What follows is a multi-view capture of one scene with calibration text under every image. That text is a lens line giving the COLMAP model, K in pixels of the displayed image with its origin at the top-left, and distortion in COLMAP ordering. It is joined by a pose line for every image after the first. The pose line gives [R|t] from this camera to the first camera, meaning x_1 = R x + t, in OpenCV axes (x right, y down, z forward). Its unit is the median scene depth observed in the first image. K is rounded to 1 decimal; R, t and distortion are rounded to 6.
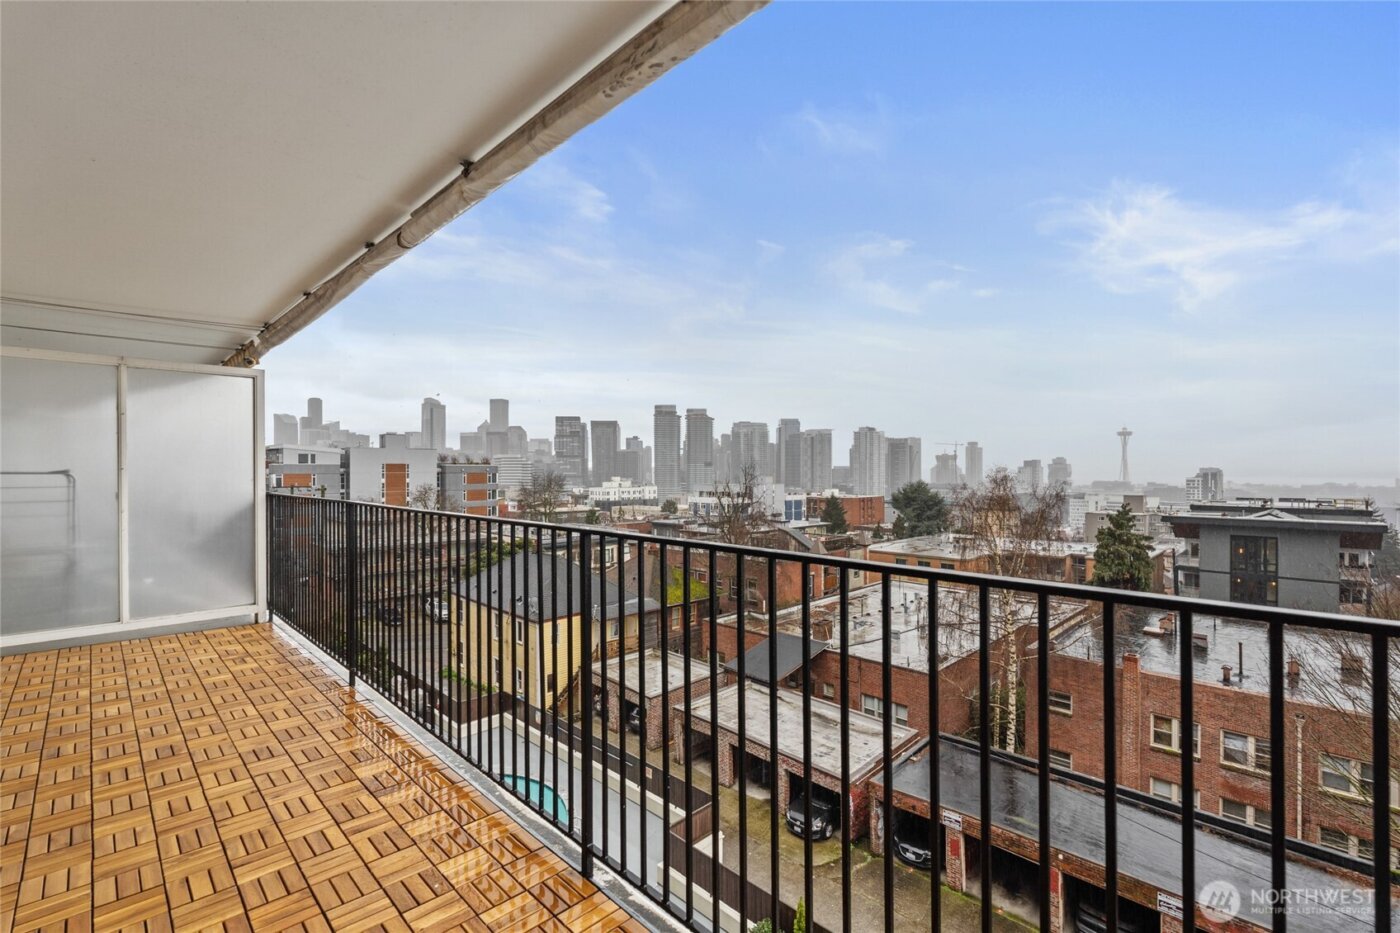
lens RADIAL K [[616.3, 0, 700.0], [0, 616.3, 466.5], [0, 0, 1]] dist [0.000027, 0.000526]
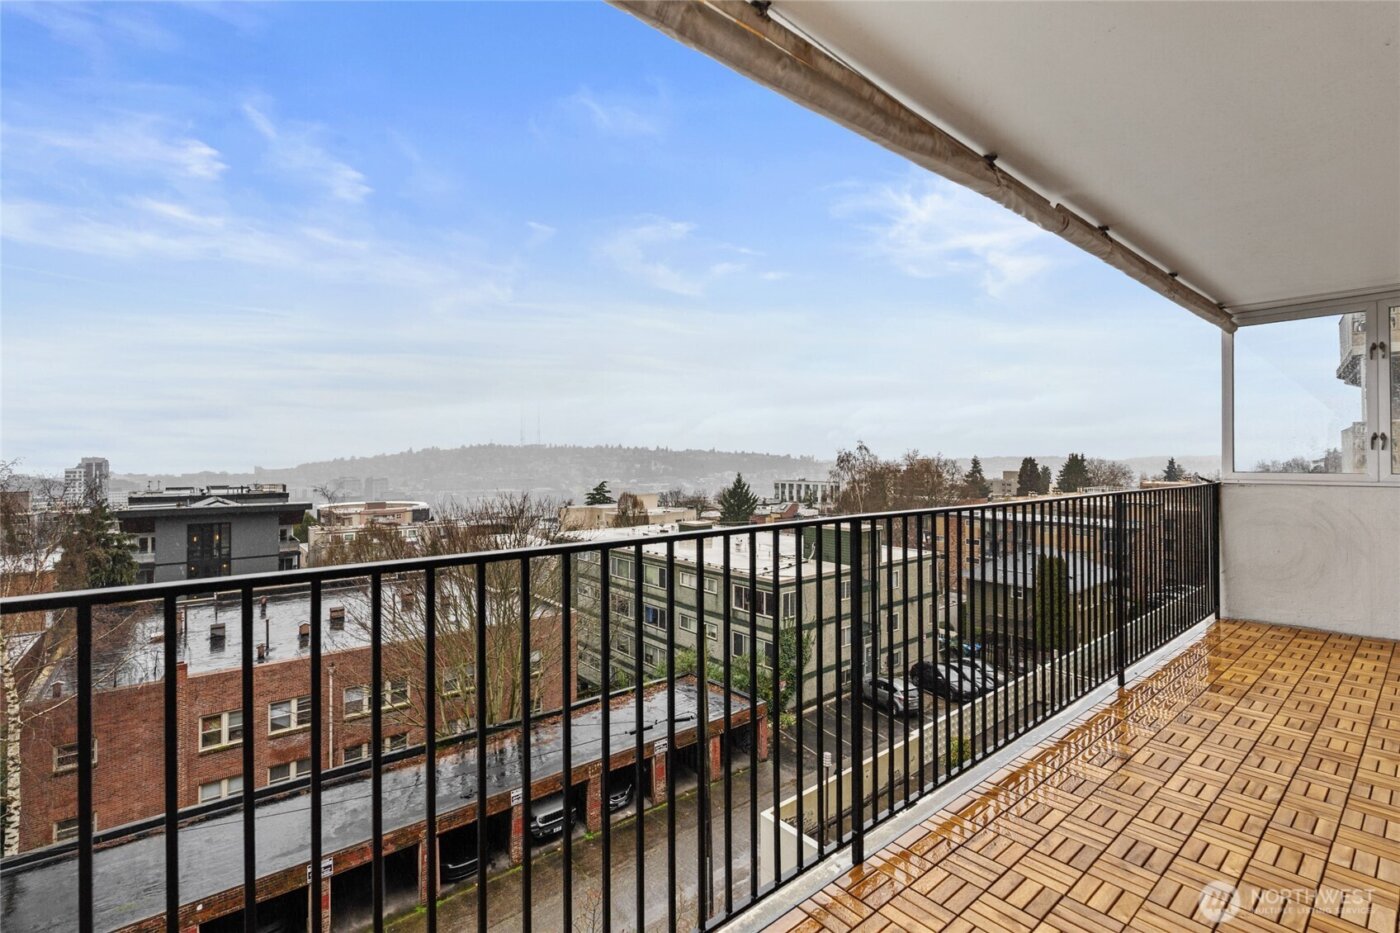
lens RADIAL K [[628.2, 0, 698.6], [0, 628.2, 453.6], [0, 0, 1]] dist [0.001199, 0.000131]
pose [[0.107058, 0.007973, 0.994221, -0.155712], [-0.003811, 0.999964, -0.007608, 0.001119], [-0.994245, -0.002975, 0.107085, 0.149457]]
